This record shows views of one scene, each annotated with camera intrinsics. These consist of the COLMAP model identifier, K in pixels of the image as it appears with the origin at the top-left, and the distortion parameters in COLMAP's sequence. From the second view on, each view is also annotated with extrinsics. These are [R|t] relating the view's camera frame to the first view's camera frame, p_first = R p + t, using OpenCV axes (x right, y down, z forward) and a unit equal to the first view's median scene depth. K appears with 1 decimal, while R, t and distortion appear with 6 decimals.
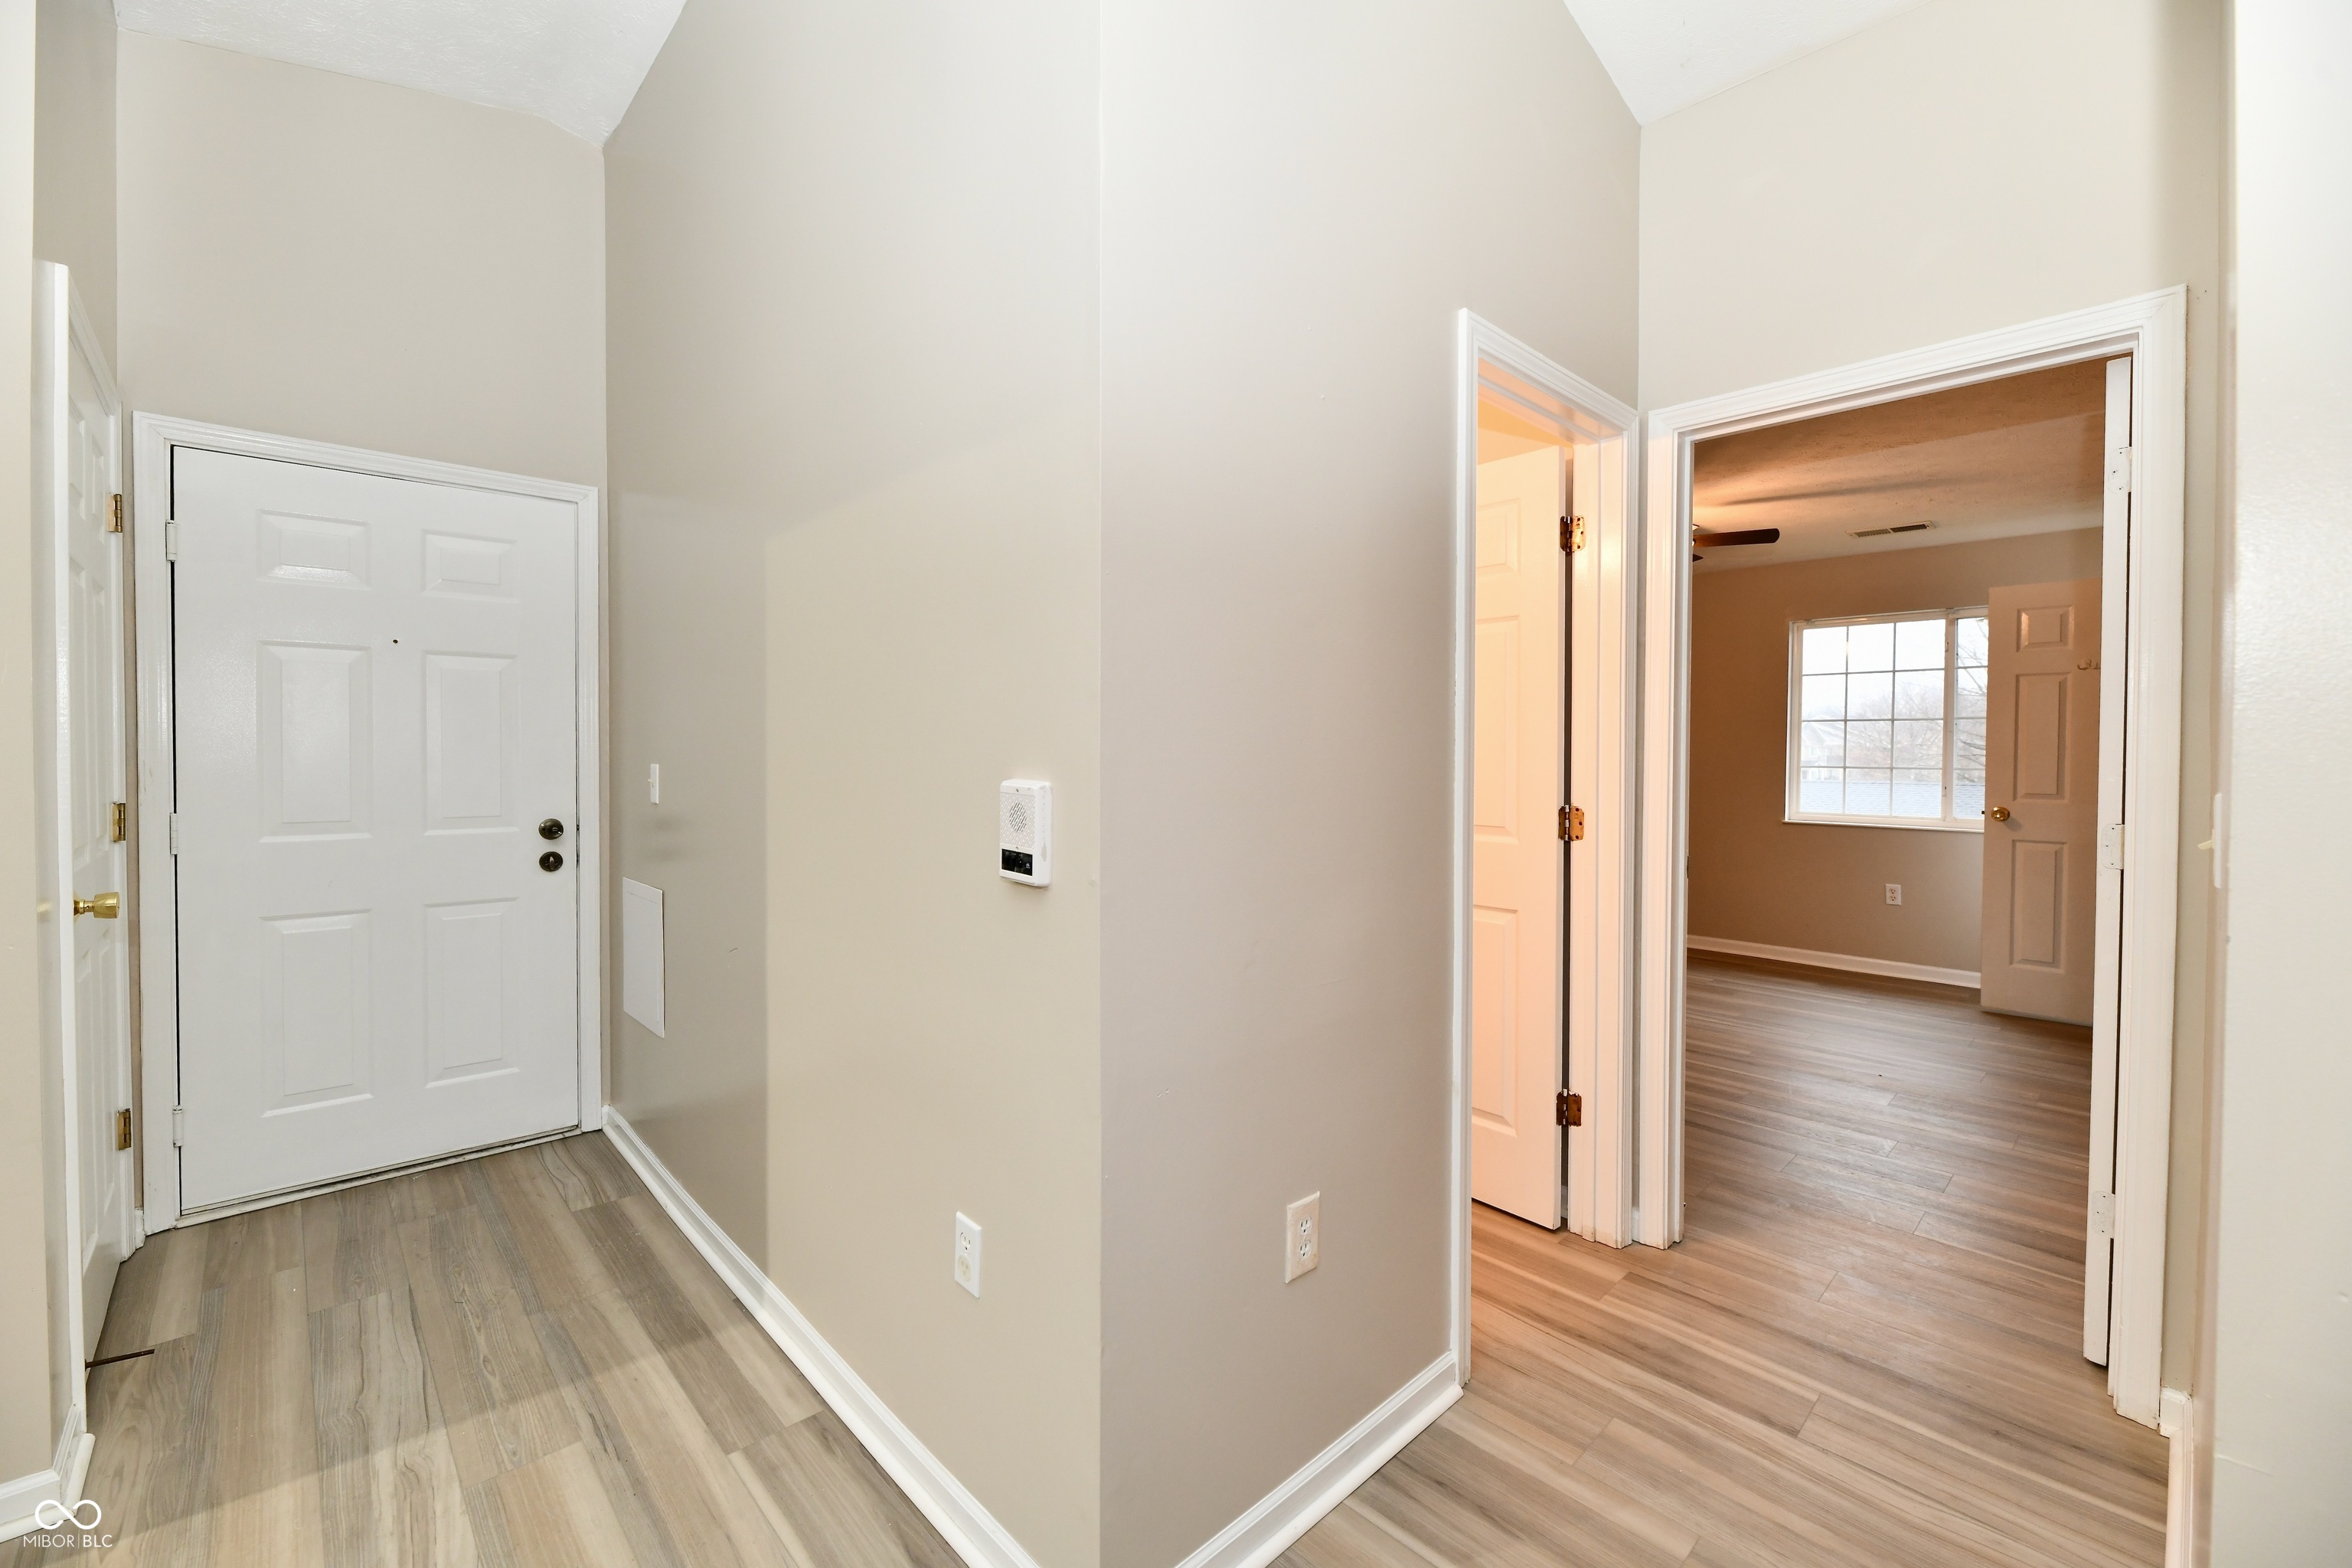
lens RADIAL K [[958.0, 0, 1168.3], [0, 958.0, 765.9], [0, 0, 1]] dist [-0.000283, -0.004044]
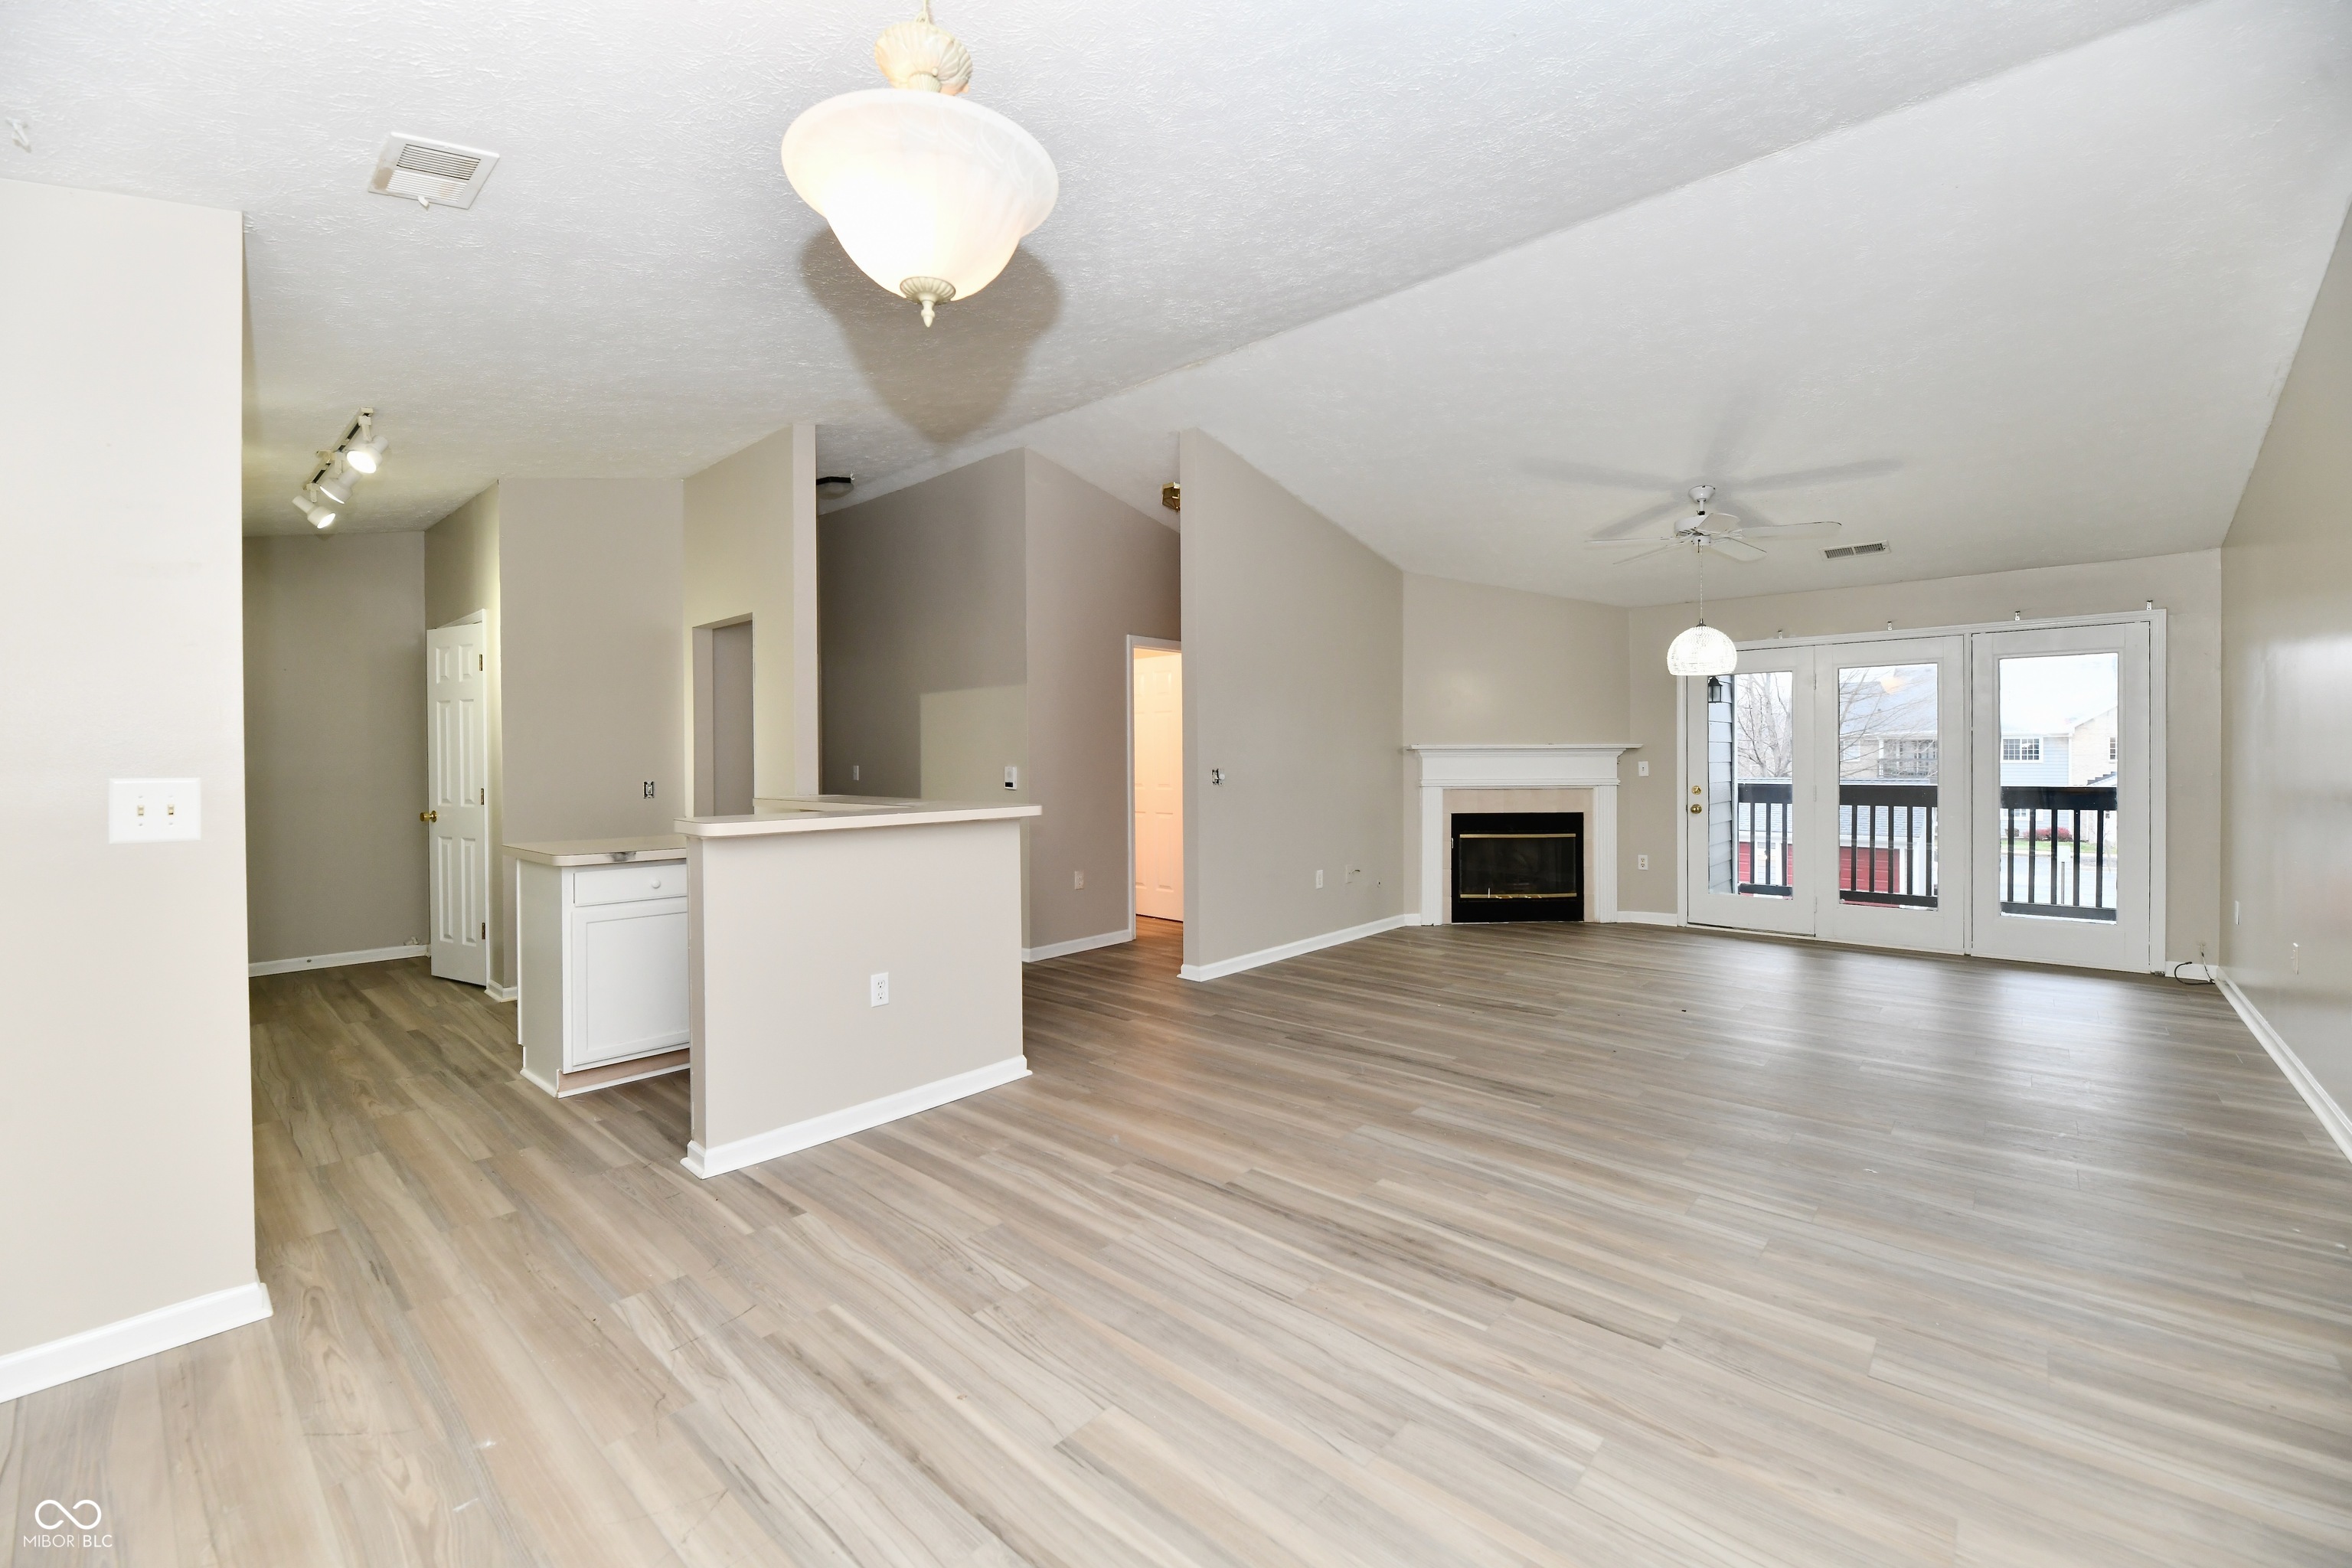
lens RADIAL K [[962.1, 0, 1168.9], [0, 962.1, 765.0], [0, 0, 1]] dist [-0.000441, -0.003348]
pose [[0.996210, -0.010776, 0.086308, 0.107770], [0.011374, 0.999915, -0.006440, 0.026456], [-0.086231, 0.007397, 0.996248, -1.923227]]
